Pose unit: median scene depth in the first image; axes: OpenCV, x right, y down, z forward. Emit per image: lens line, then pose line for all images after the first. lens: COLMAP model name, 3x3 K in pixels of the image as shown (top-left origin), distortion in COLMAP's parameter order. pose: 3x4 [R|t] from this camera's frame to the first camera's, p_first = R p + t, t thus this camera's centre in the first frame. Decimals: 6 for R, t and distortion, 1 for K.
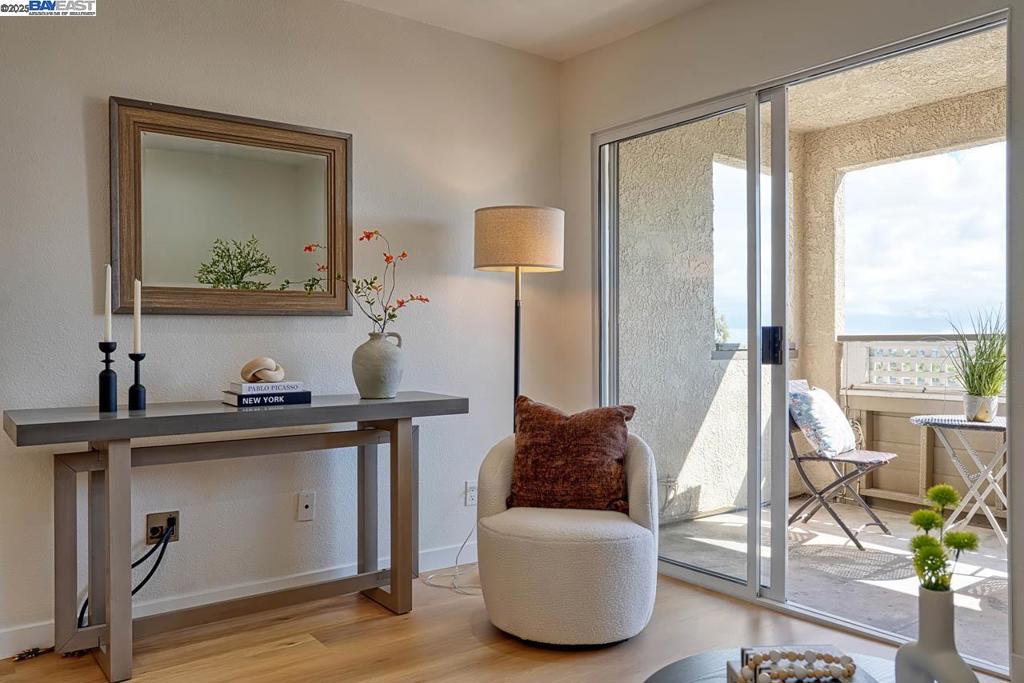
lens RADIAL K [[794.5, 0, 511.7], [0, 794.5, 341.3], [0, 0, 1]] dist [0.014711, -0.003729]
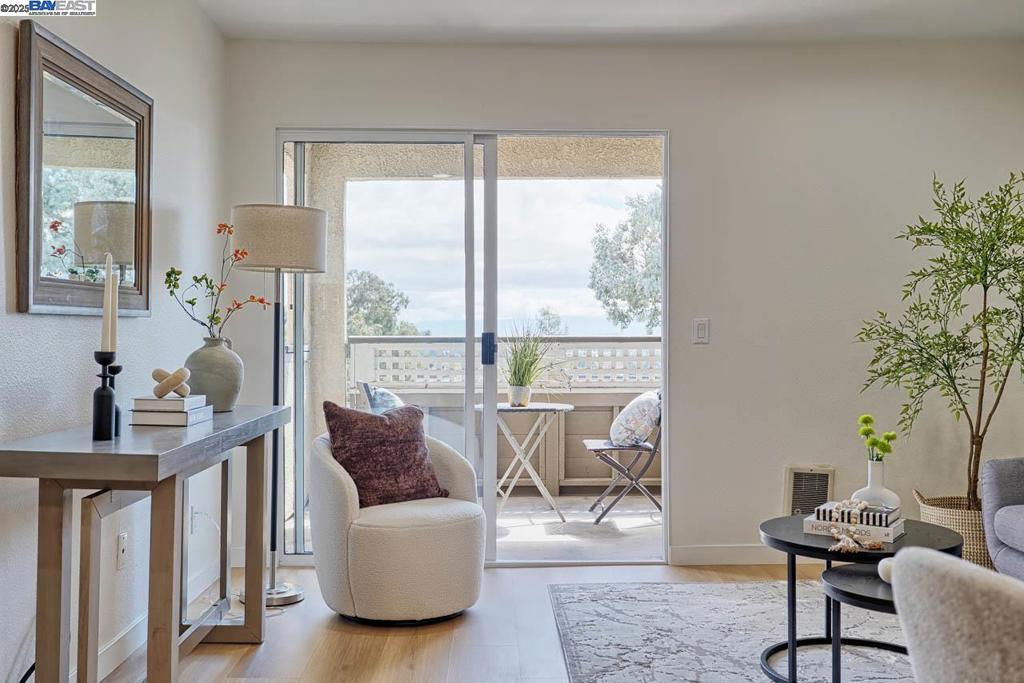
lens RADIAL K [[1031.4, 0, 509.0], [0, 1031.4, 337.2], [0, 0, 1]] dist [0.041561, 0.000000]
pose [[0.580541, 0.001165, 0.814230, -0.754517], [-0.000378, 0.999999, -0.001161, -0.008106], [-0.814231, 0.000367, 0.580541, 0.054590]]
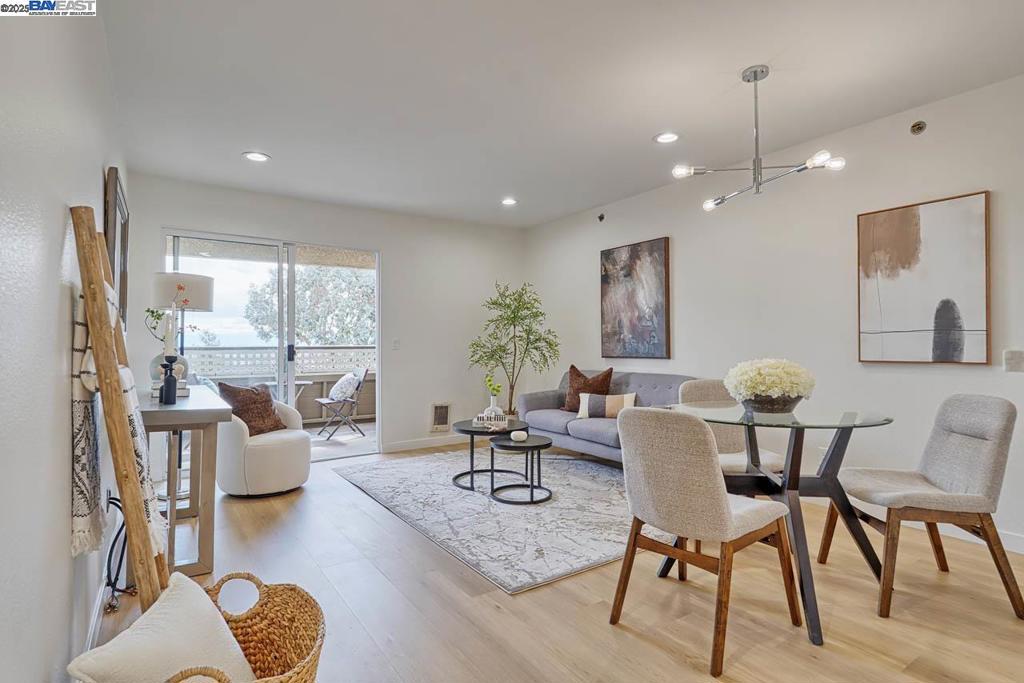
lens RADIAL K [[535.3, 0, 515.1], [0, 535.3, 341.9], [0, 0, 1]] dist [-0.001058, 0.000074]
pose [[0.031792, 0.008394, 0.999459, -0.922770], [0.002592, 0.999961, -0.008481, -0.009150], [-0.999491, 0.002860, 0.031769, 0.179100]]
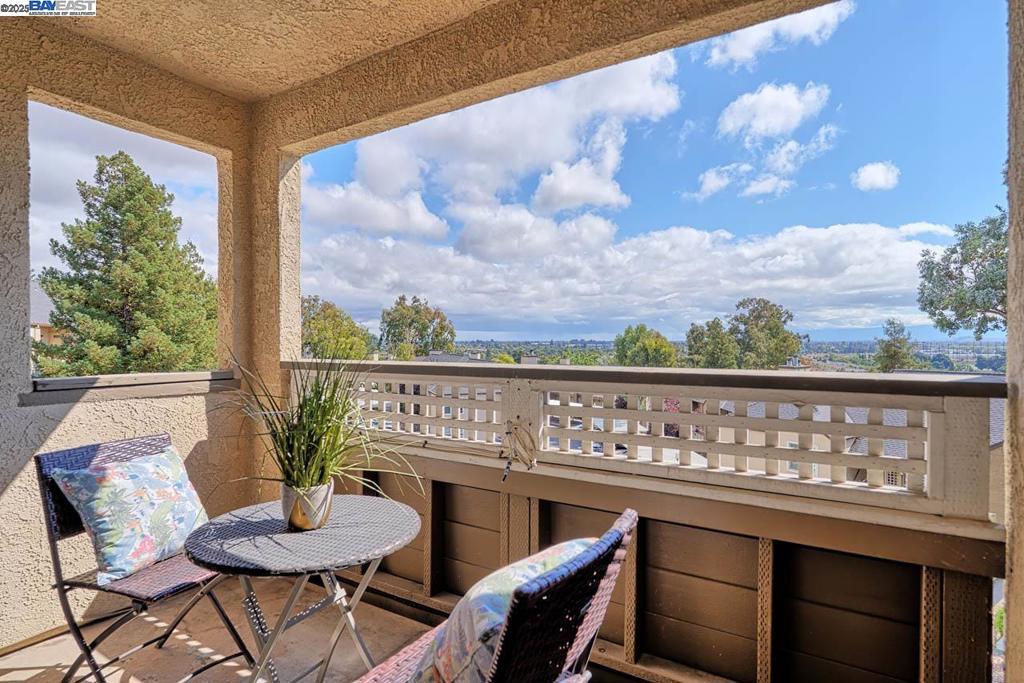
lens RADIAL K [[550.5, 0, 512.5], [0, 550.5, 344.7], [0, 0, 1]] dist [-0.008122, -0.000966]
pose [[0.939375, -0.002614, 0.342882, 0.578461], [-0.001087, 0.999943, 0.010603, -0.038894], [-0.342891, -0.010333, 0.939319, 0.548381]]
